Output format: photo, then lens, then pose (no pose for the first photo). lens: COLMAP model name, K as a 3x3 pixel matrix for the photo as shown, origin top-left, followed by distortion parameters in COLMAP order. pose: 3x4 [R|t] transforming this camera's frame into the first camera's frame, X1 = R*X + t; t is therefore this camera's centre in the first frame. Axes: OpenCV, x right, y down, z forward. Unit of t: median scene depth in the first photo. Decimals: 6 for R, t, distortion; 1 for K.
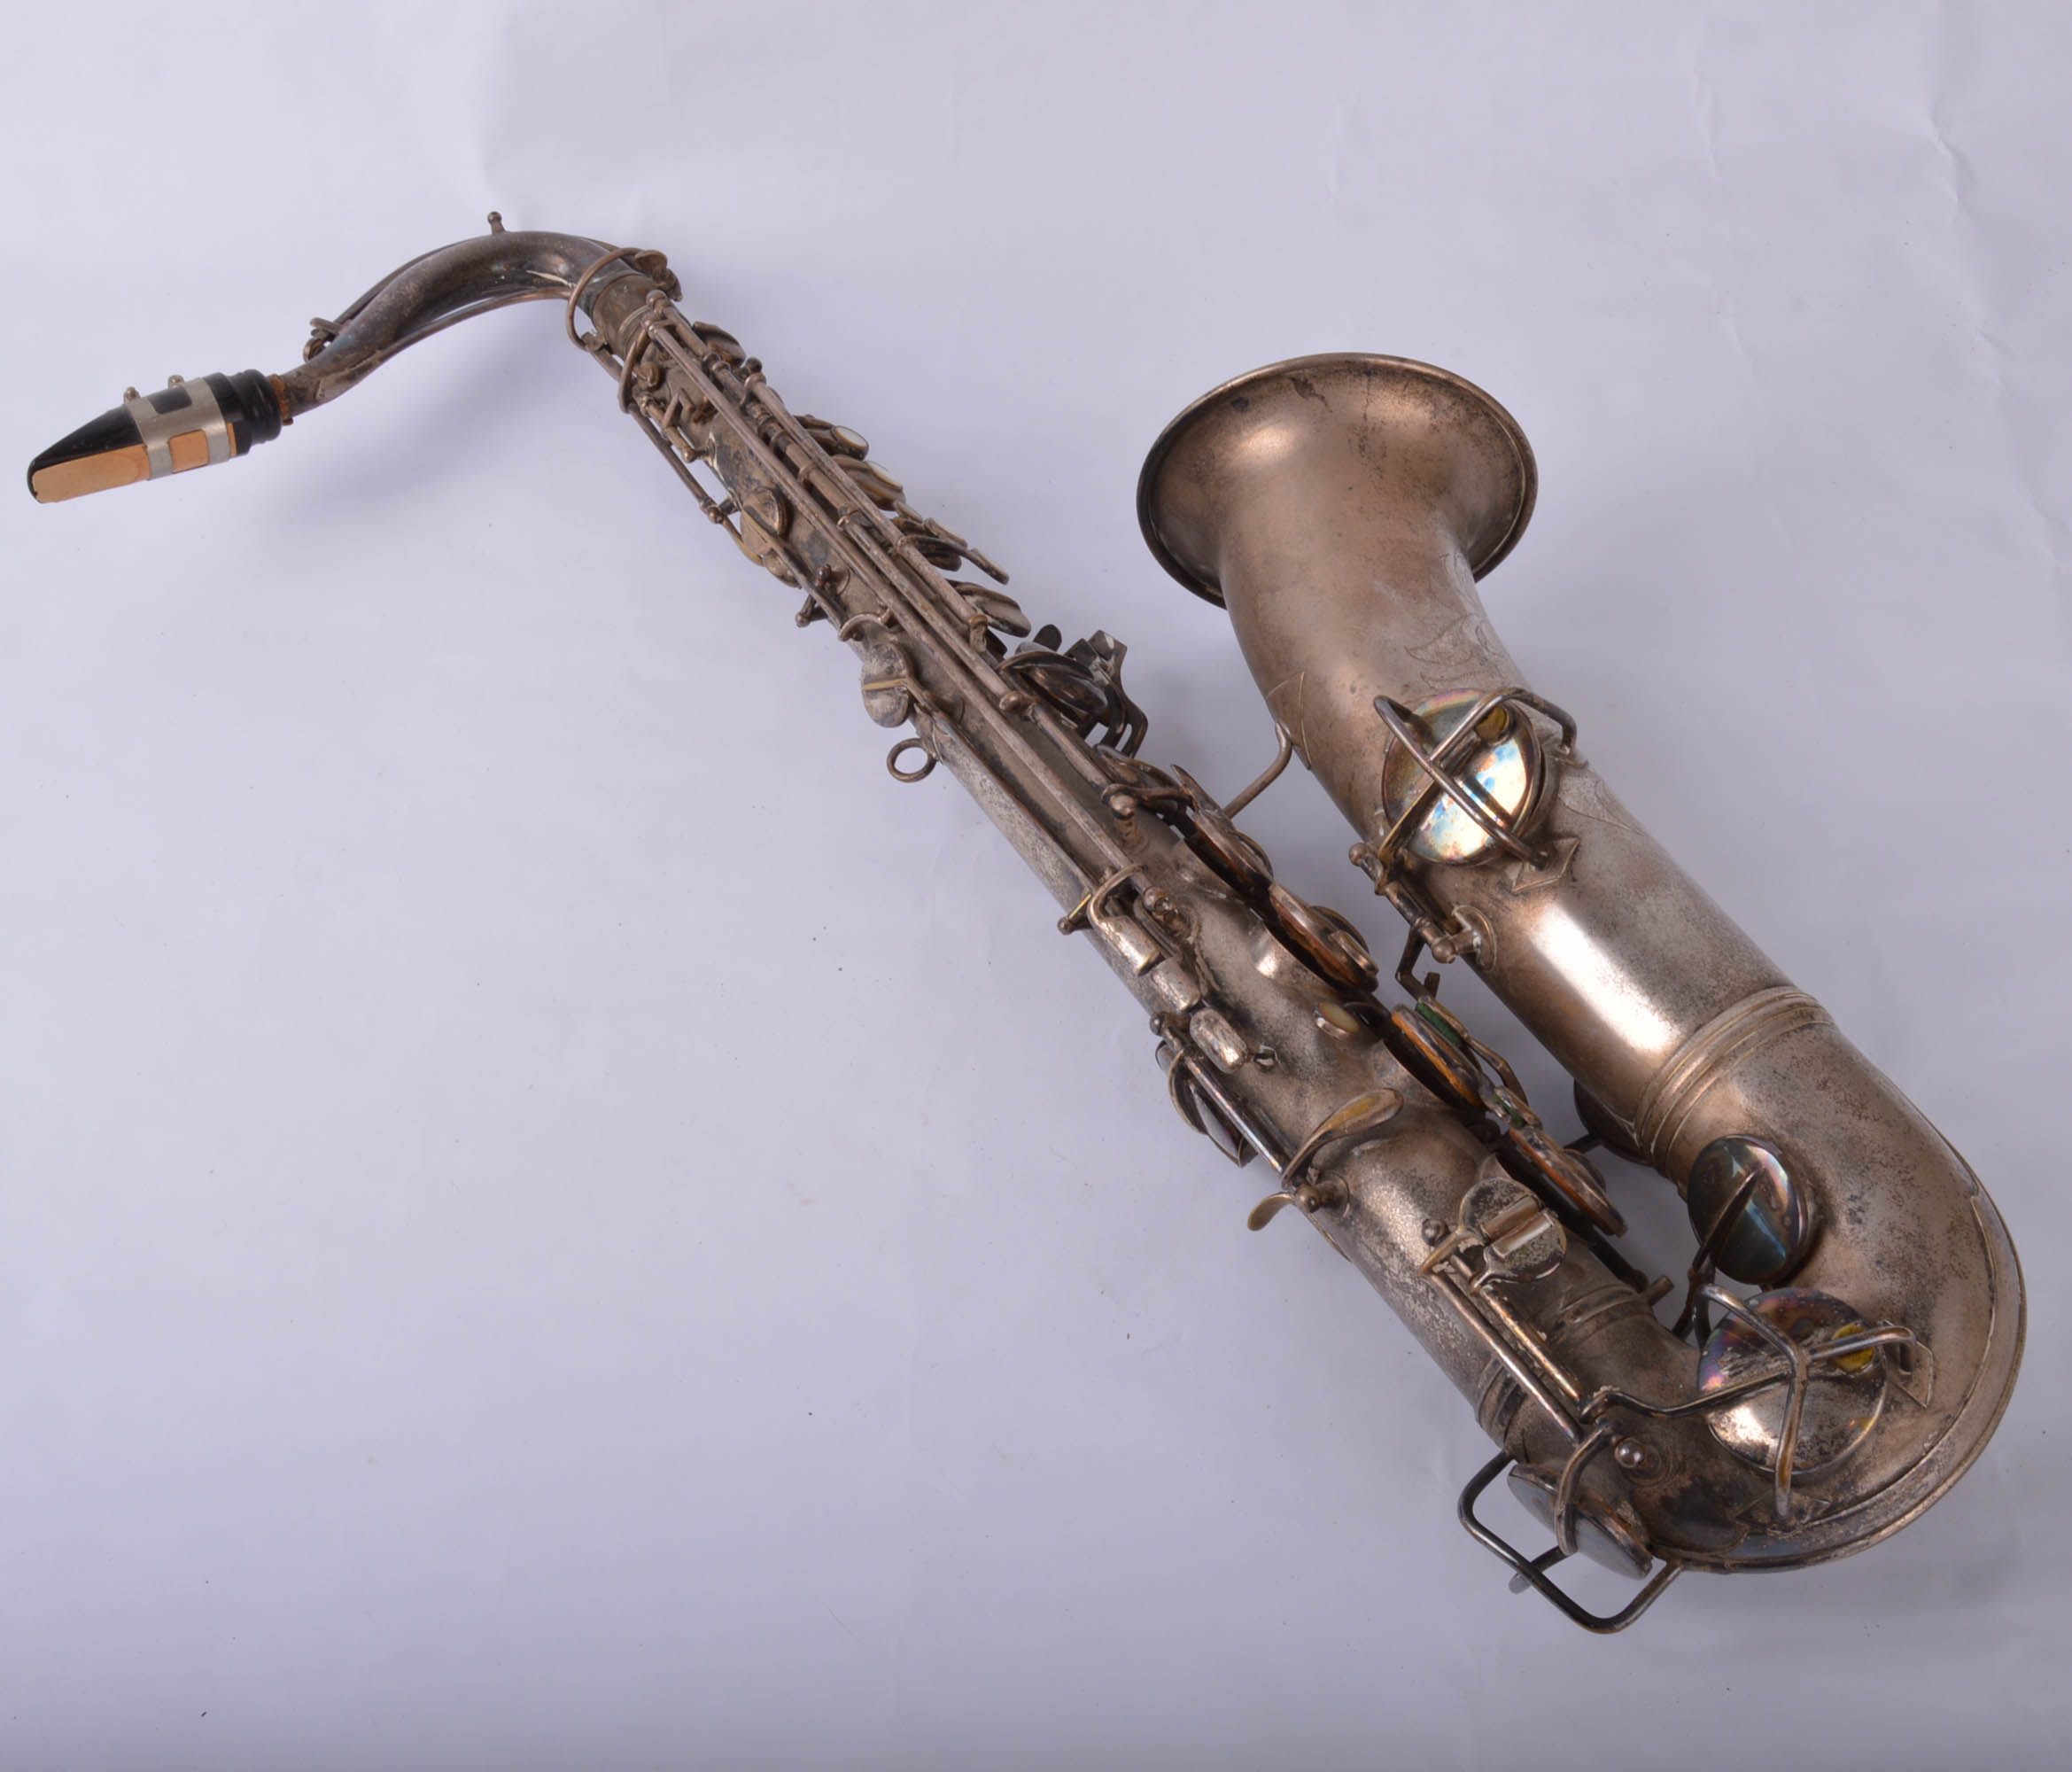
lens RADIAL K [[2908.3, 0, 1036.0], [0, 2908.3, 886.0], [0, 0, 1]] dist [-0.117043, 0.043089]
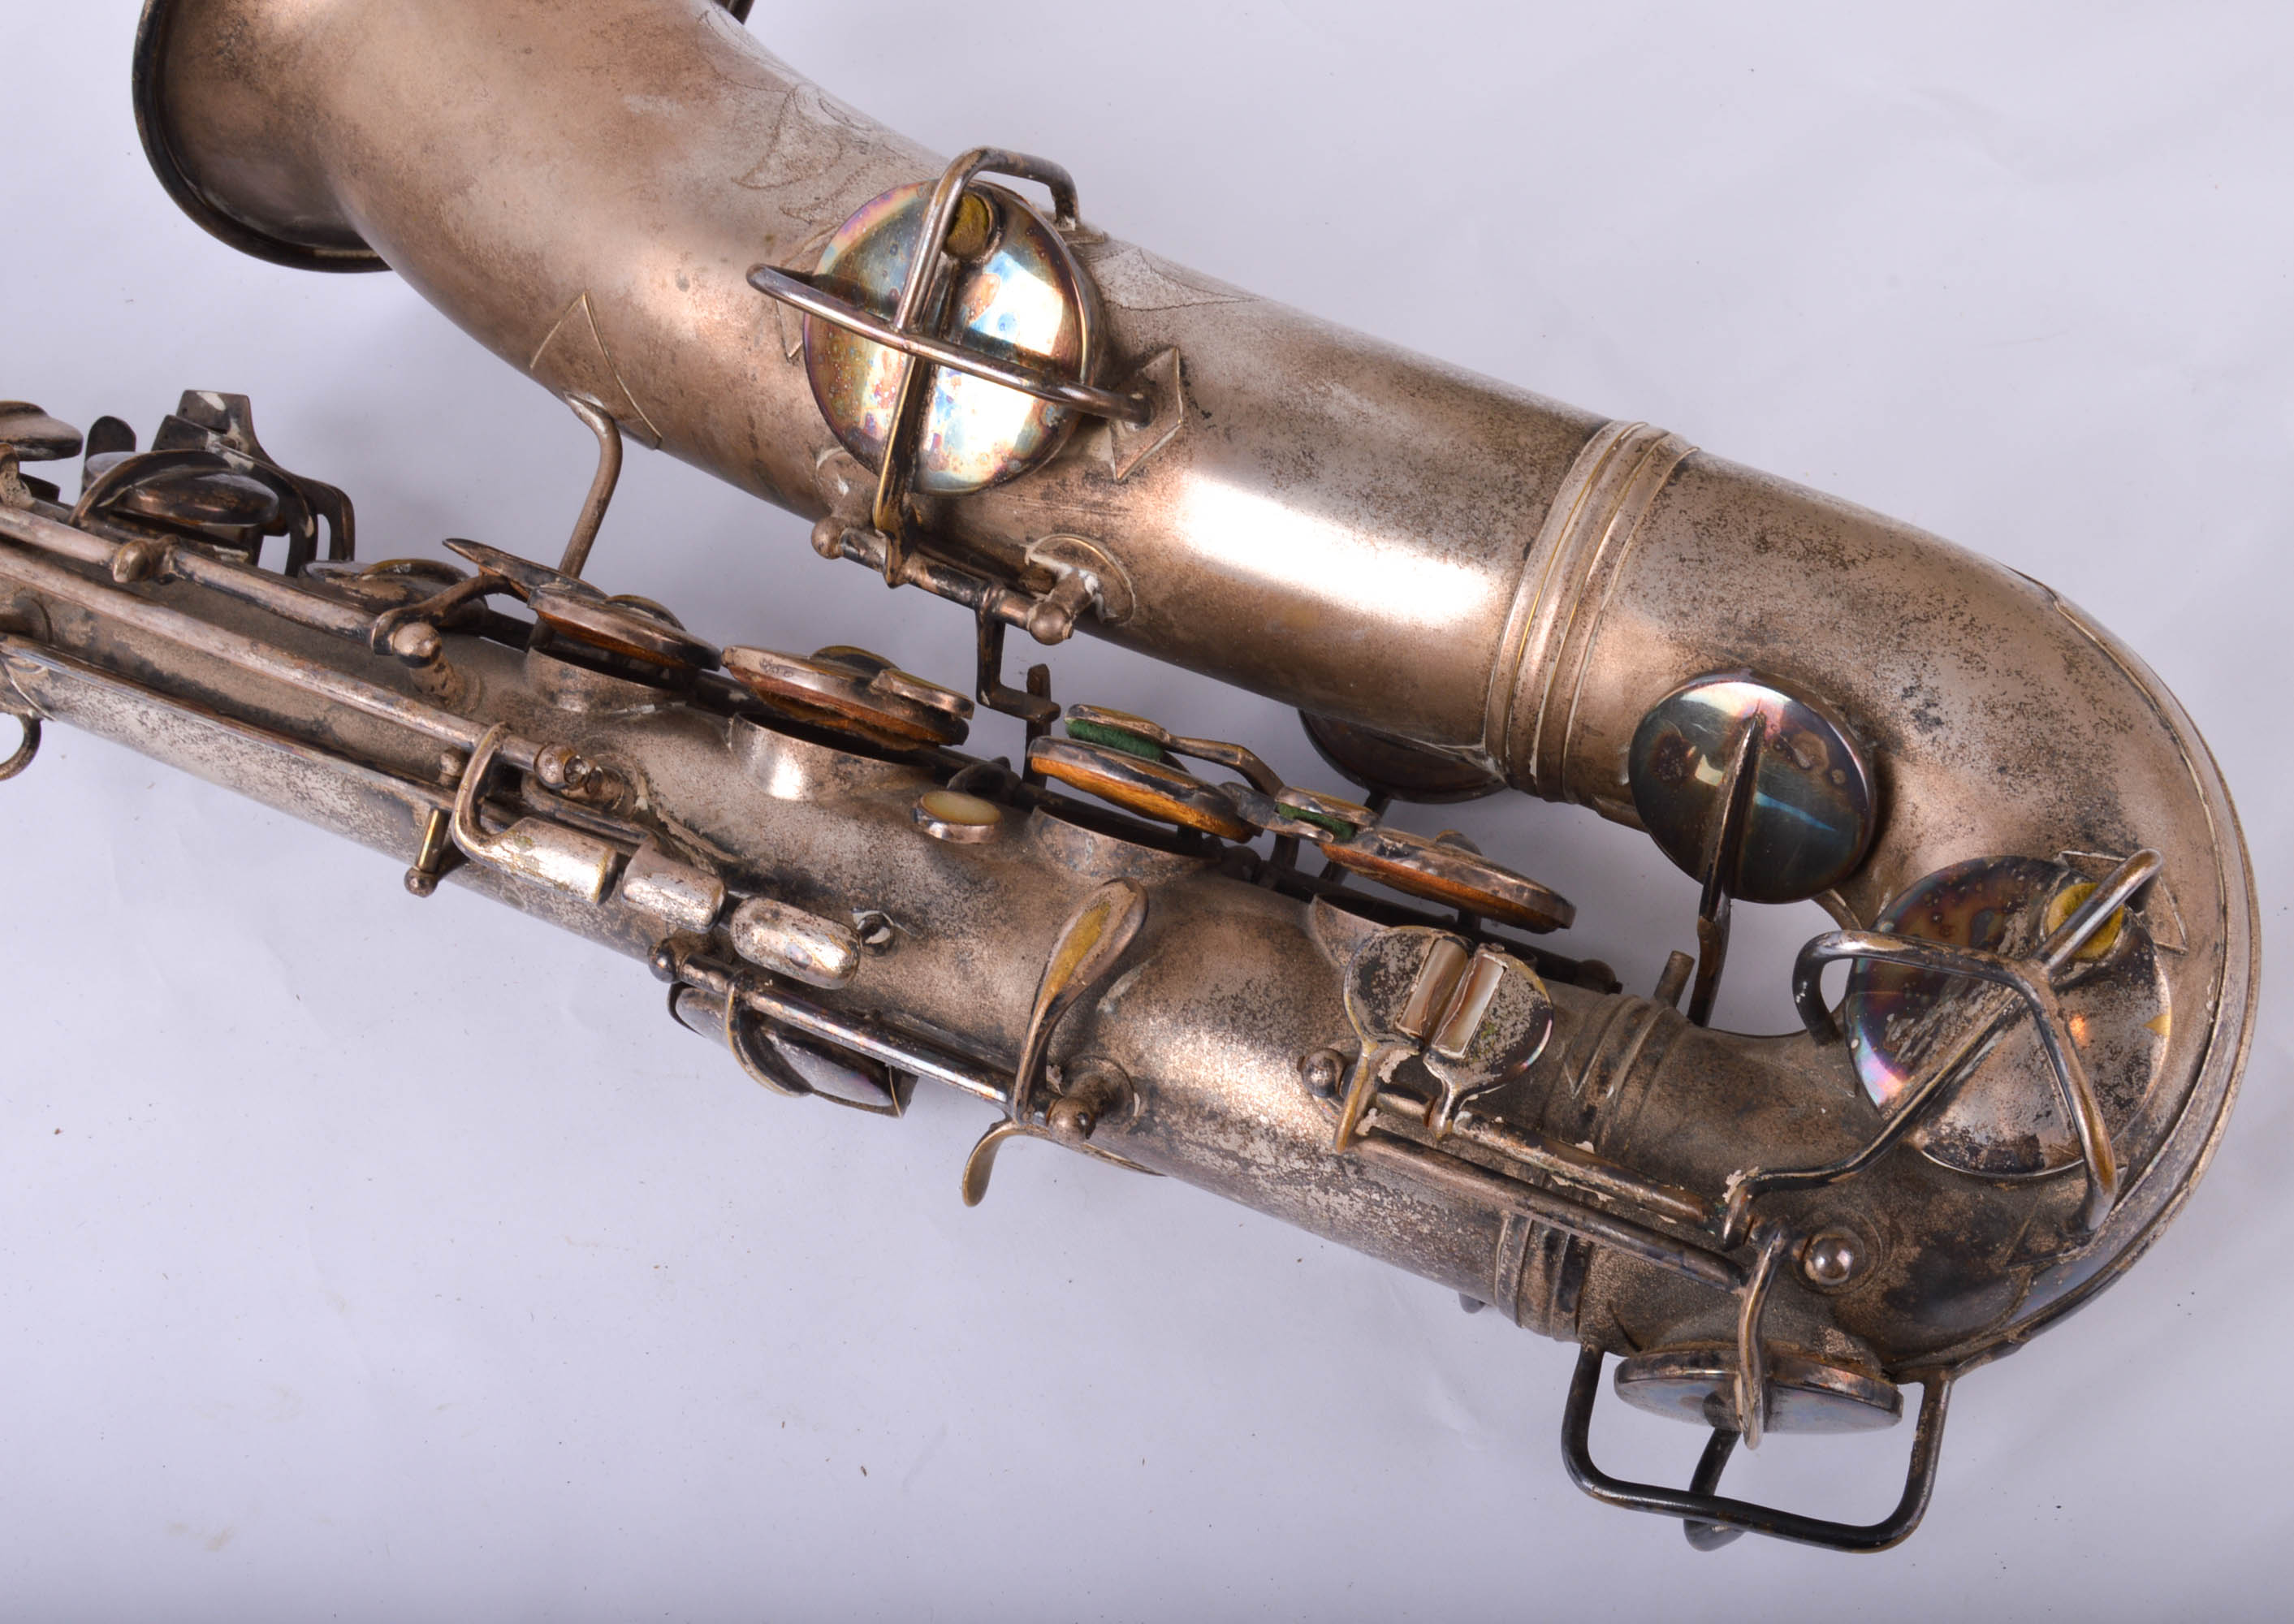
lens RADIAL K [[3490.9, 0, 1286.8], [0, 3490.9, 818.1], [0, 0, 1]] dist [-0.071236, 0.020649]
pose [[0.838983, -0.451838, 0.303232, -0.047530], [0.424303, 0.892099, 0.155329, -0.030520], [-0.340697, -0.001656, 0.940172, 0.322828]]
